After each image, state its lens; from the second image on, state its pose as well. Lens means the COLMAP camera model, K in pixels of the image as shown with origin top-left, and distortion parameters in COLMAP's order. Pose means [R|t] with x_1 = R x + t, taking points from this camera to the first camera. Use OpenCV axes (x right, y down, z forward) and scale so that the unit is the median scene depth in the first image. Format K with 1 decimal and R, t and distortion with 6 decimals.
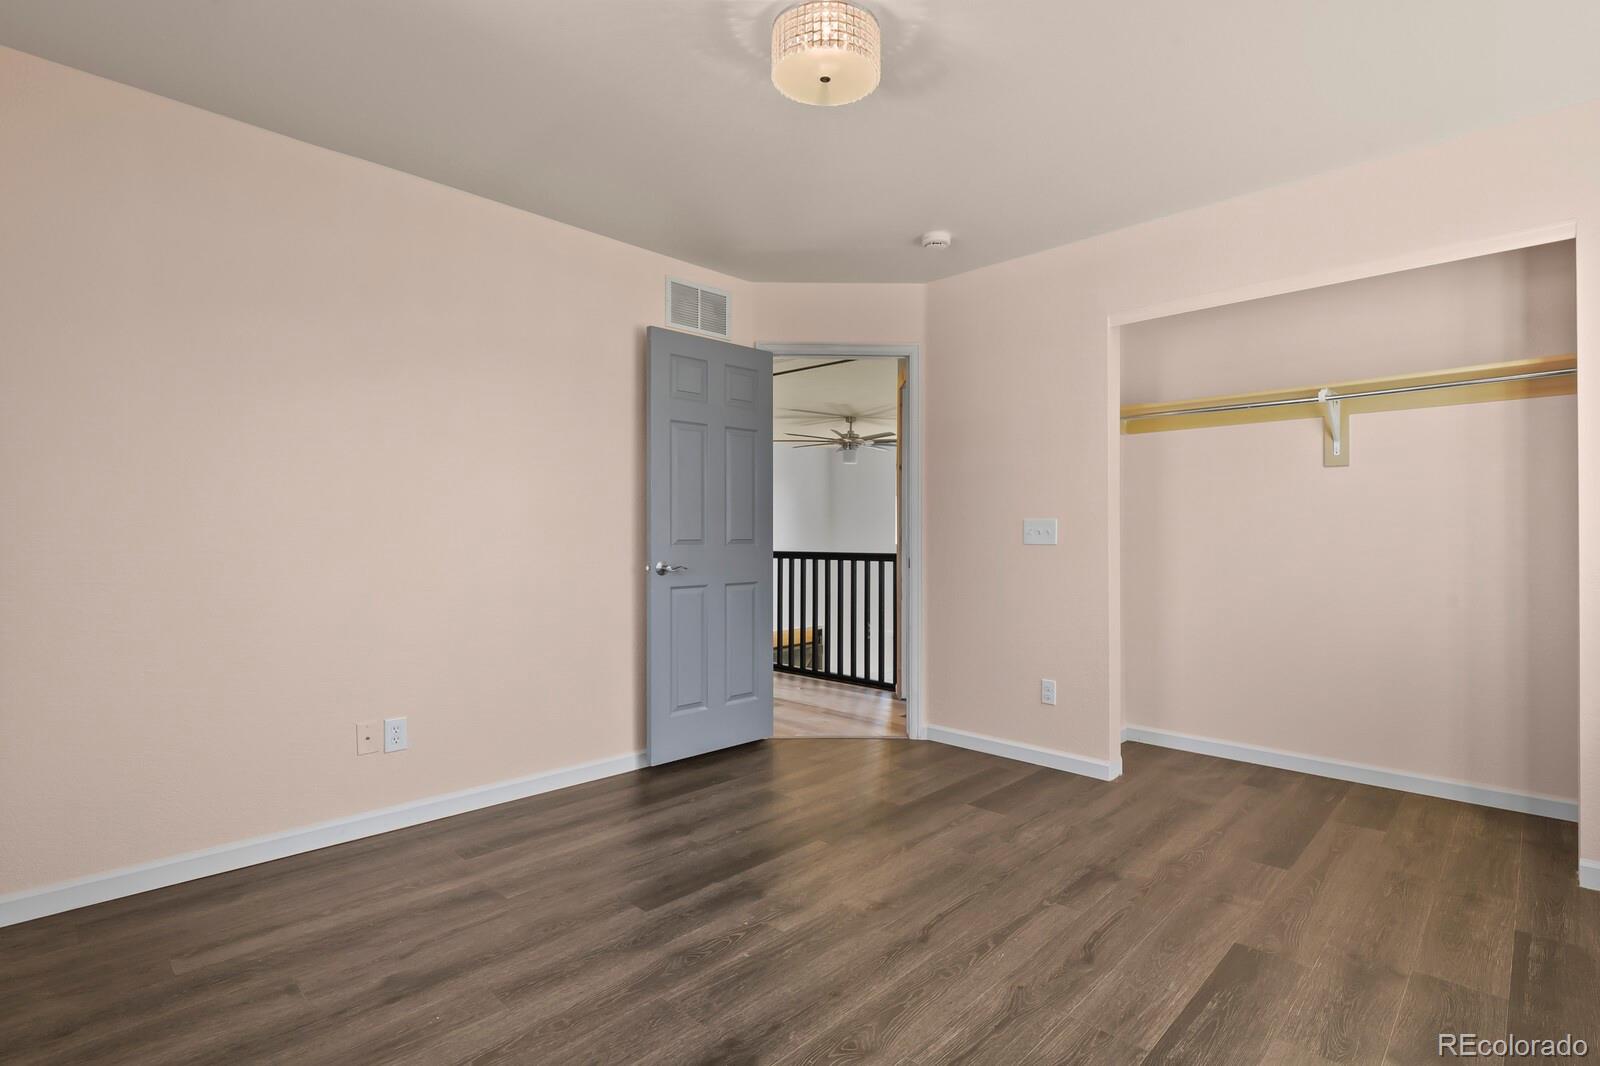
lens RADIAL K [[771.2, 0, 803.3], [0, 771.2, 527.8], [0, 0, 1]] dist [-0.000690, -0.001431]
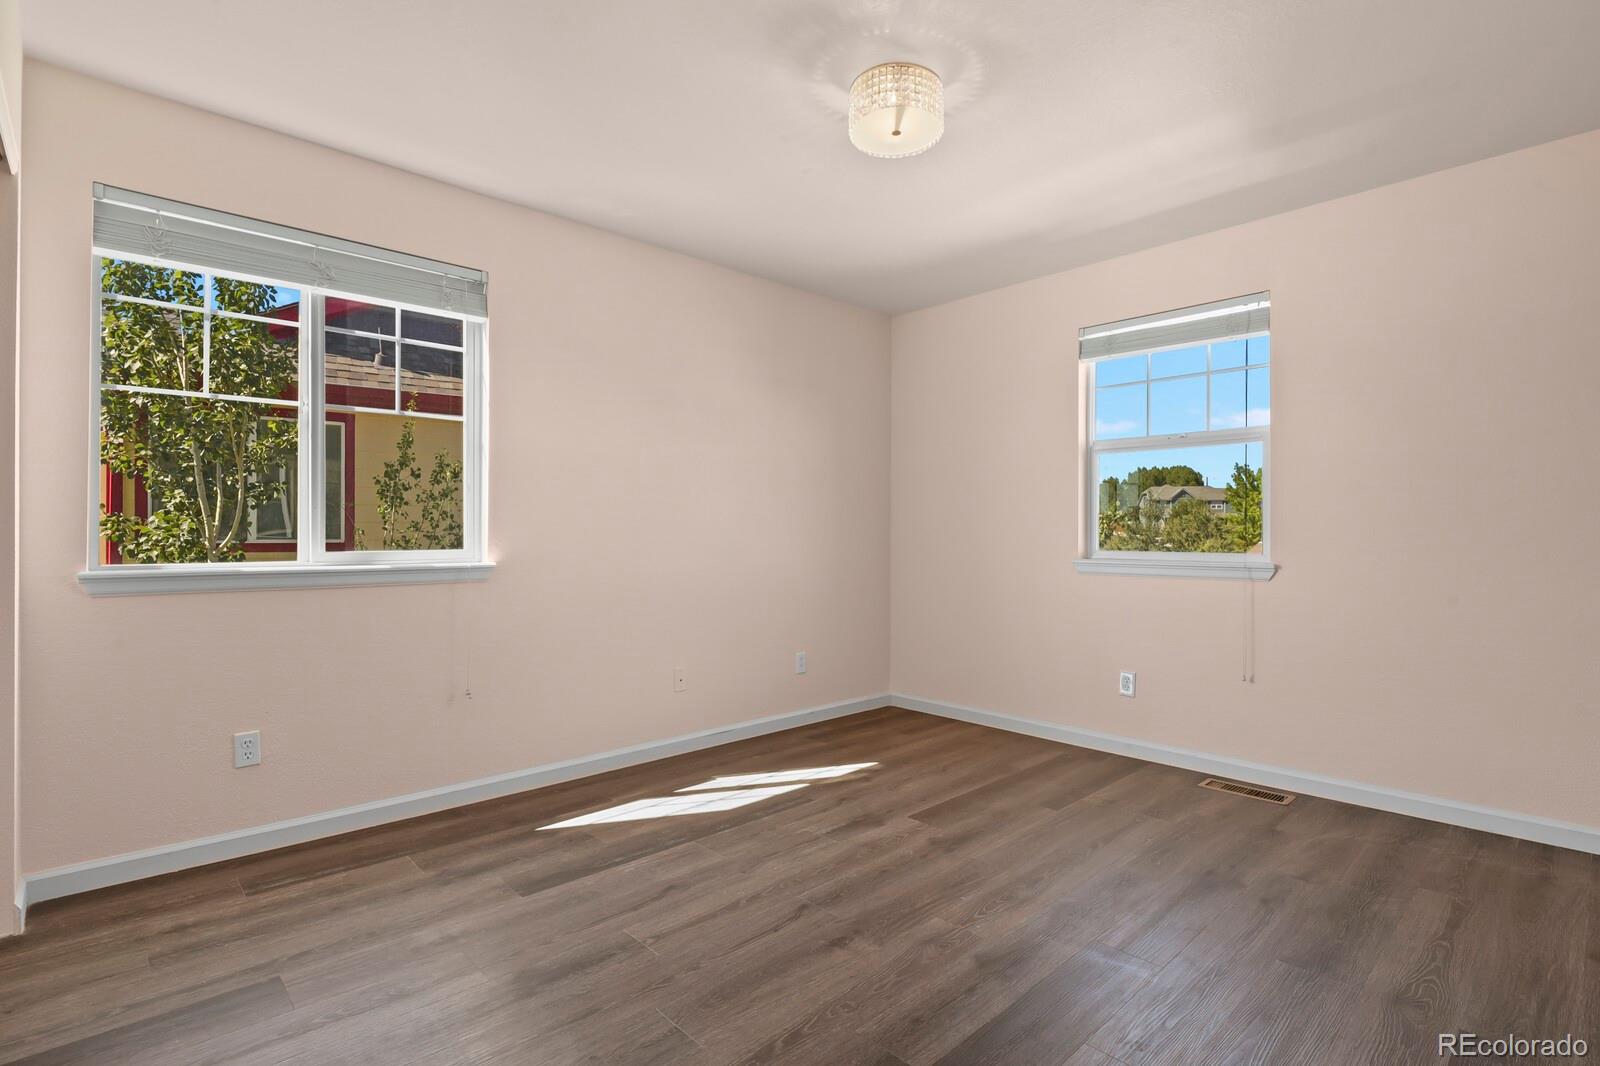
lens RADIAL K [[771.2, 0, 798.9], [0, 771.2, 535.3], [0, 0, 1]] dist [-0.000690, -0.001431]
pose [[-0.998720, -0.004666, 0.050360, 0.110404], [-0.004312, 0.999965, 0.007132, 0.009252], [-0.050391, 0.006906, -0.998706, 2.070705]]
